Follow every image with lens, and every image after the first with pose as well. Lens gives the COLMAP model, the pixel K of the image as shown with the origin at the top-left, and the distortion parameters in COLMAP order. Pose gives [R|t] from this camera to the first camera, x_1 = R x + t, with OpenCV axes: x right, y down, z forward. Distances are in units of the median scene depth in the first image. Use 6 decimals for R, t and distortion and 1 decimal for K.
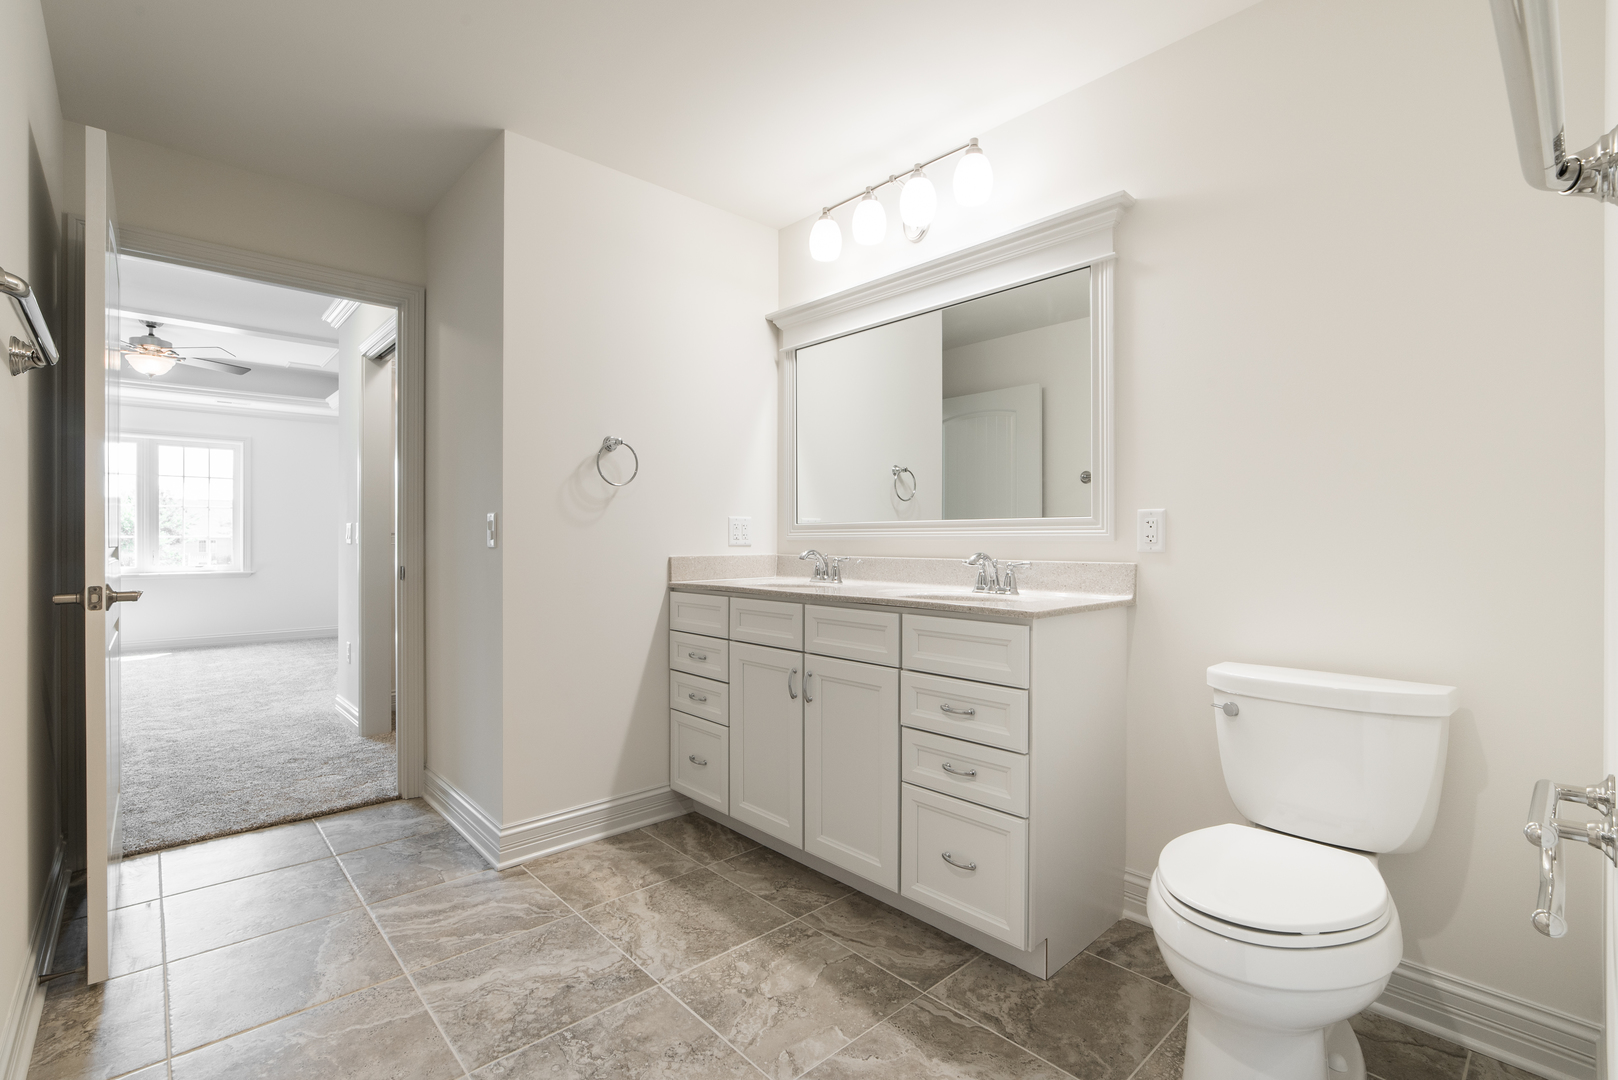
lens RADIAL K [[730.5, 0, 809.0], [0, 730.5, 540.0], [0, 0, 1]] dist [-0.023853, 0.008164]
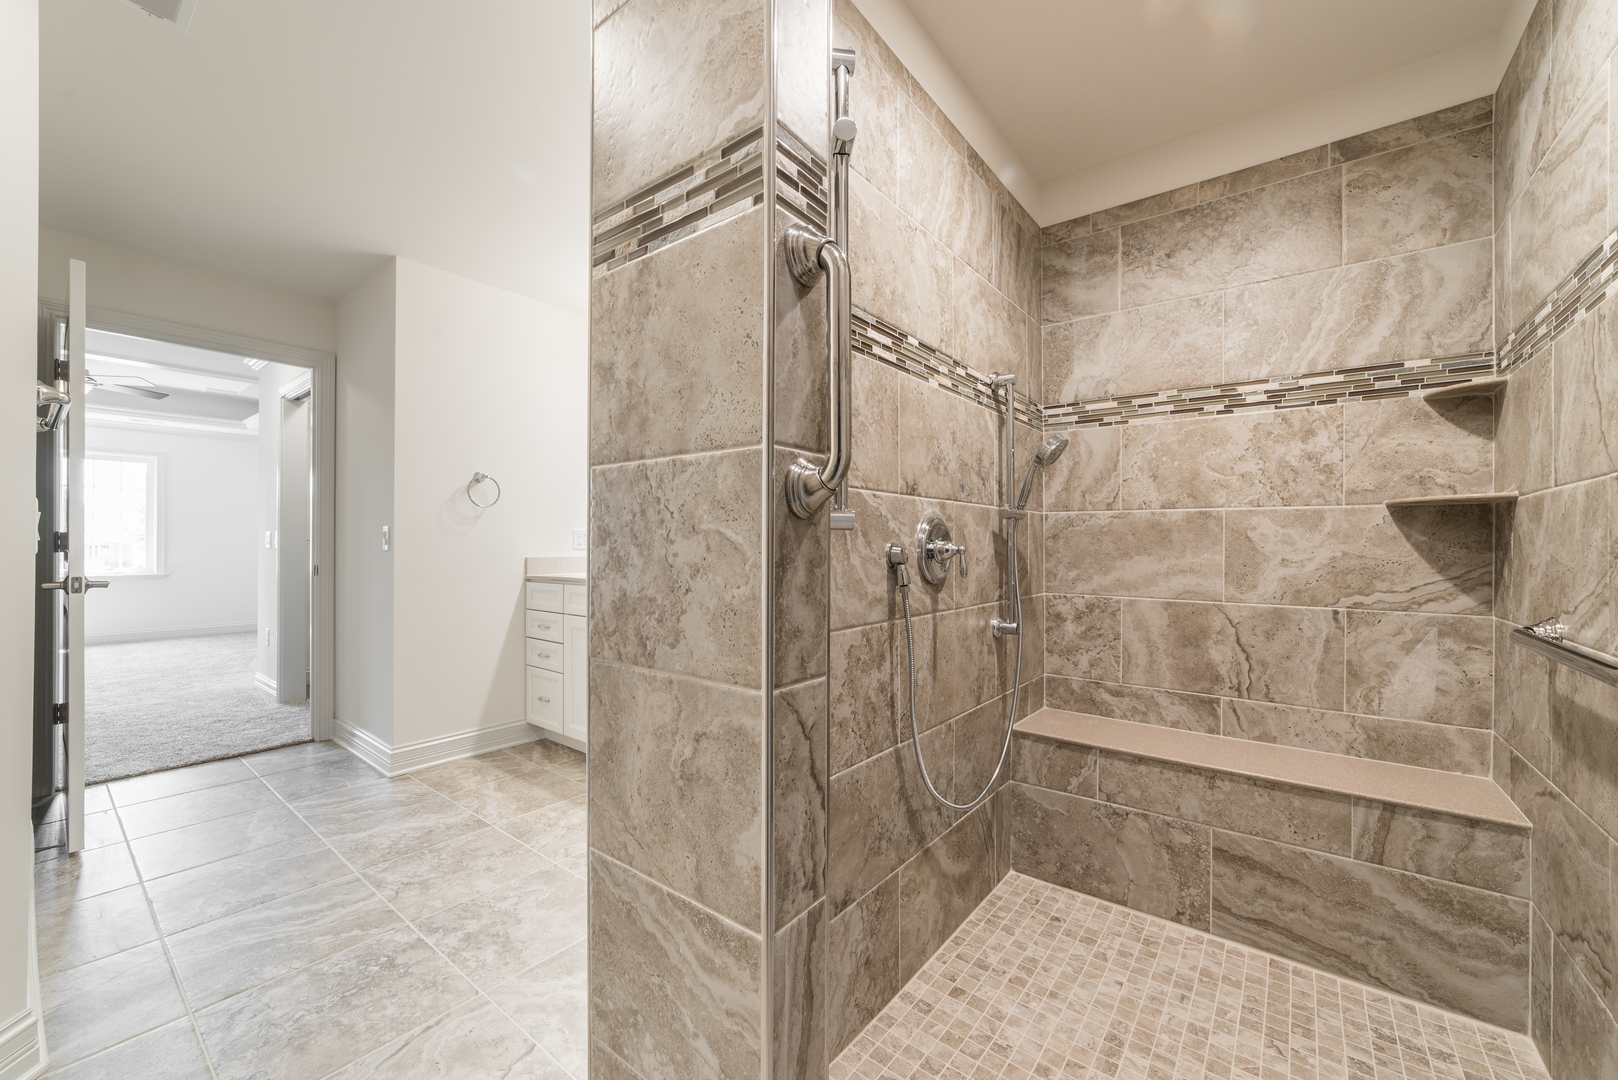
lens RADIAL K [[624.6, 0, 808.3], [0, 624.6, 543.2], [0, 0, 1]] dist [-0.018343, 0.006914]
pose [[0.987509, 0.001398, 0.157556, 0.176491], [-0.000793, 0.999992, -0.003900, 0.000135], [-0.157561, 0.003726, 0.987502, -0.305223]]
